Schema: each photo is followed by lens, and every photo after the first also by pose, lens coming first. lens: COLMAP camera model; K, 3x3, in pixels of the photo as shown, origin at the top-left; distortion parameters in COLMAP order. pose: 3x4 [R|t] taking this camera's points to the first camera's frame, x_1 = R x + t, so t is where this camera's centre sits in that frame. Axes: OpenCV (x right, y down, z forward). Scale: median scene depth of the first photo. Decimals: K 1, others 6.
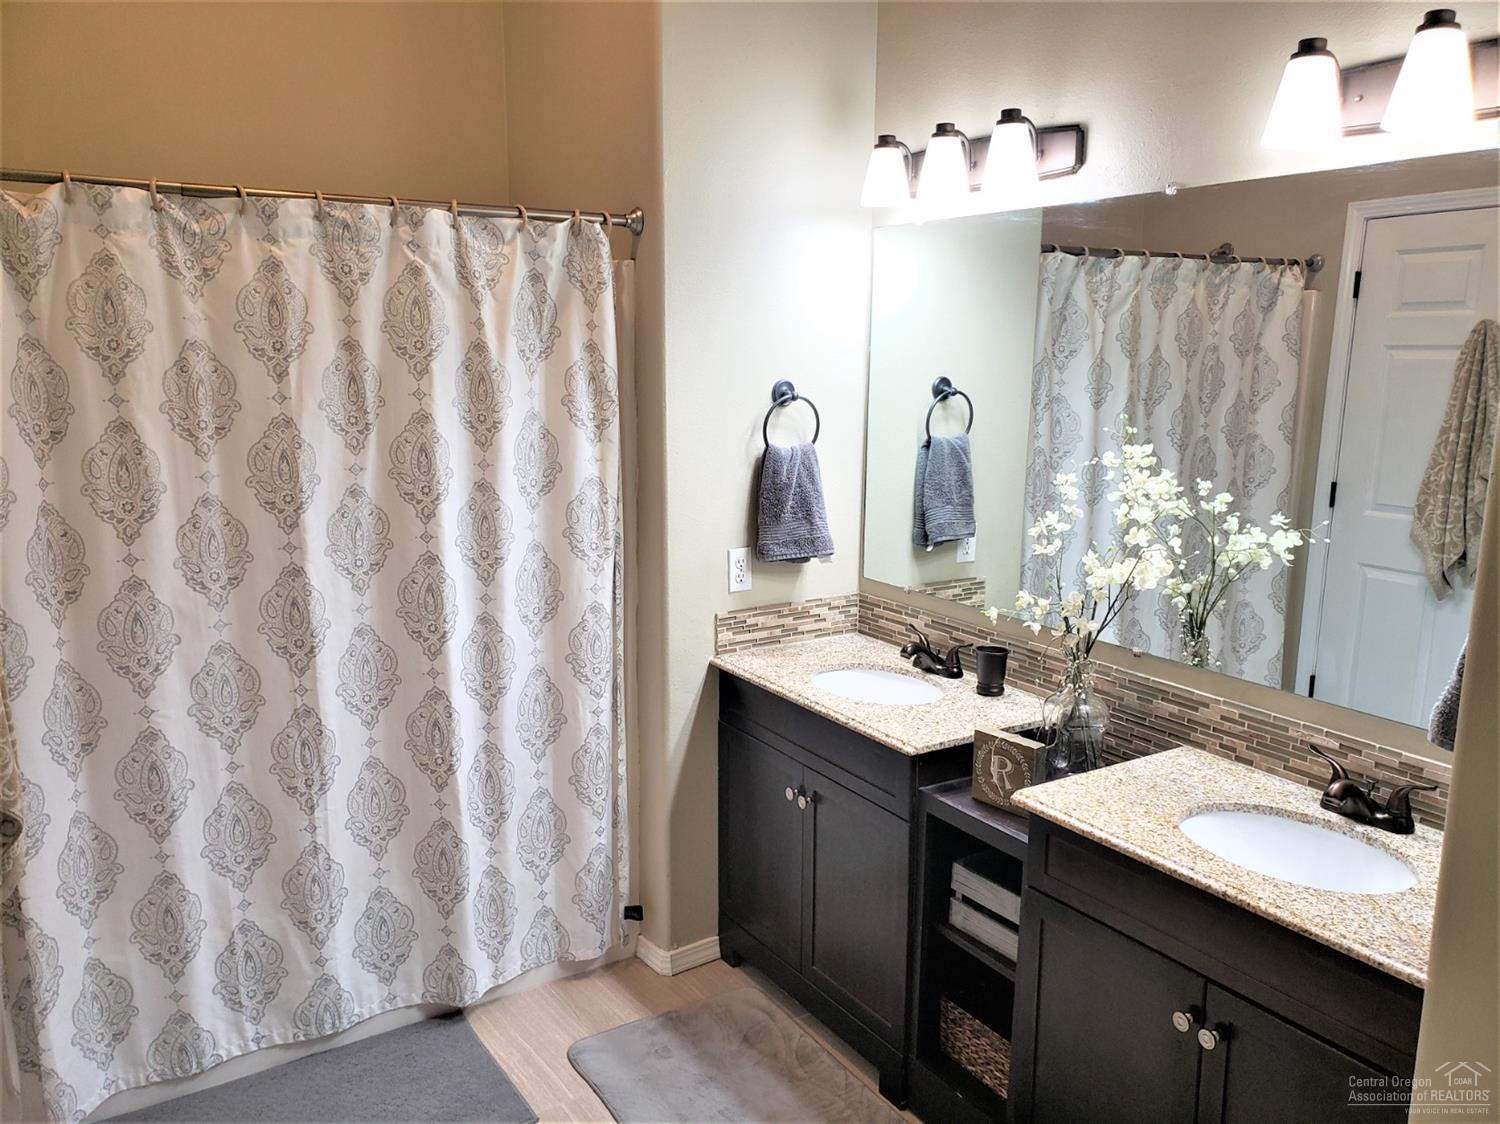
lens RADIAL K [[1130.4, 0, 750.0], [0, 1130.4, 562.0], [0, 0, 1]] dist [-0.006787, -0.006127]
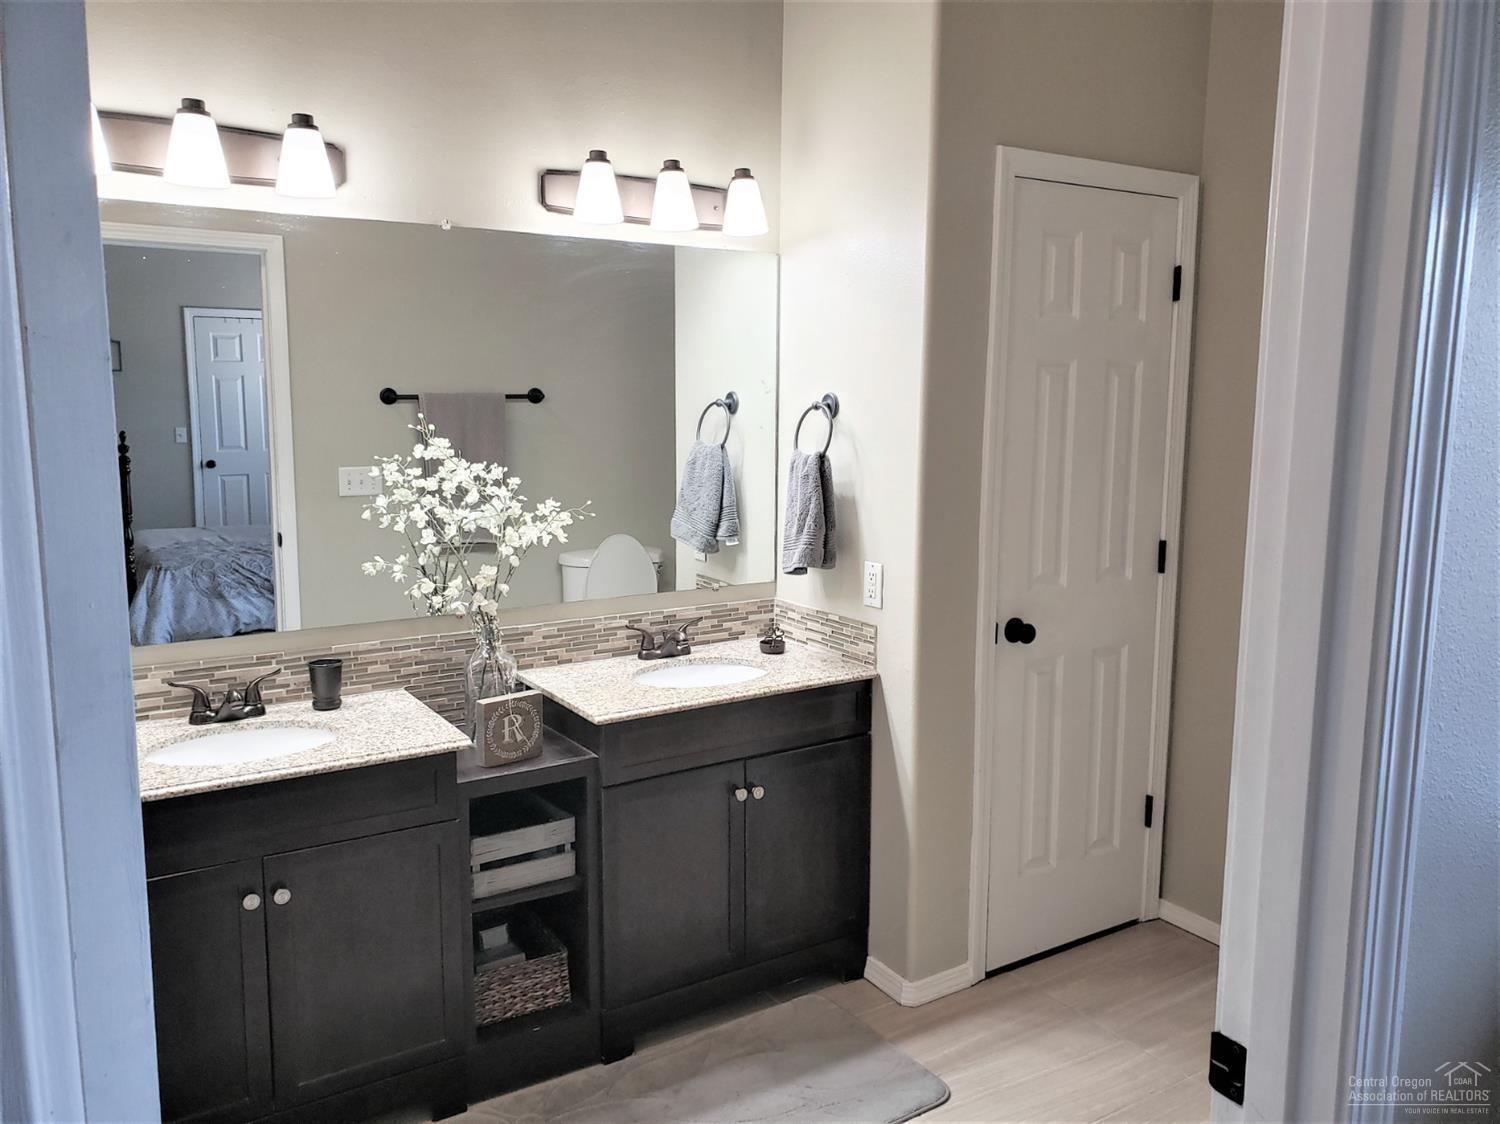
lens RADIAL K [[1165.9, 0, 762.4], [0, 1165.9, 537.8], [0, 0, 1]] dist [0.004139, -0.002790]
pose [[-0.001098, -0.139456, 0.990228, -0.899015], [0.177004, 0.974566, 0.137447, -0.115188], [-0.984210, 0.175425, 0.023614, 0.689277]]
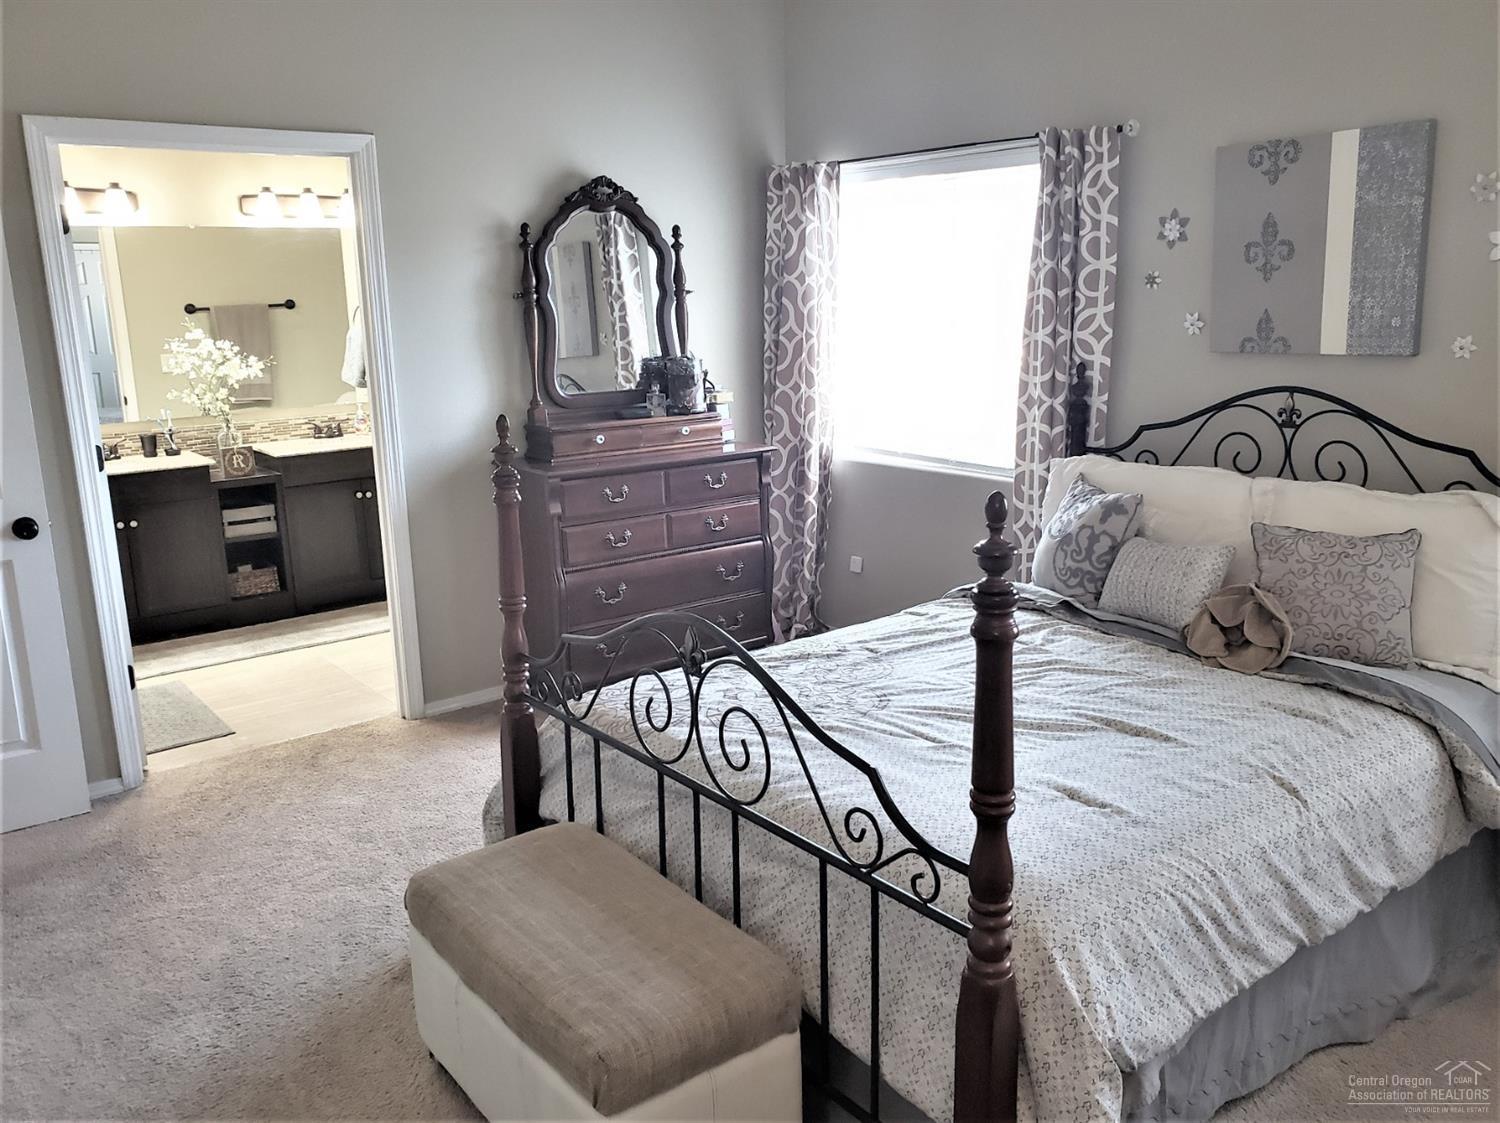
lens RADIAL K [[1202.2, 0, 750.0], [0, 1202.2, 561.5], [0, 0, 1]] dist [0.008873, -0.010396]
pose [[-0.082576, -0.232276, 0.969138, -2.458542], [0.202927, 0.948167, 0.244540, -0.022575], [-0.975706, 0.216857, -0.031161, 0.036642]]
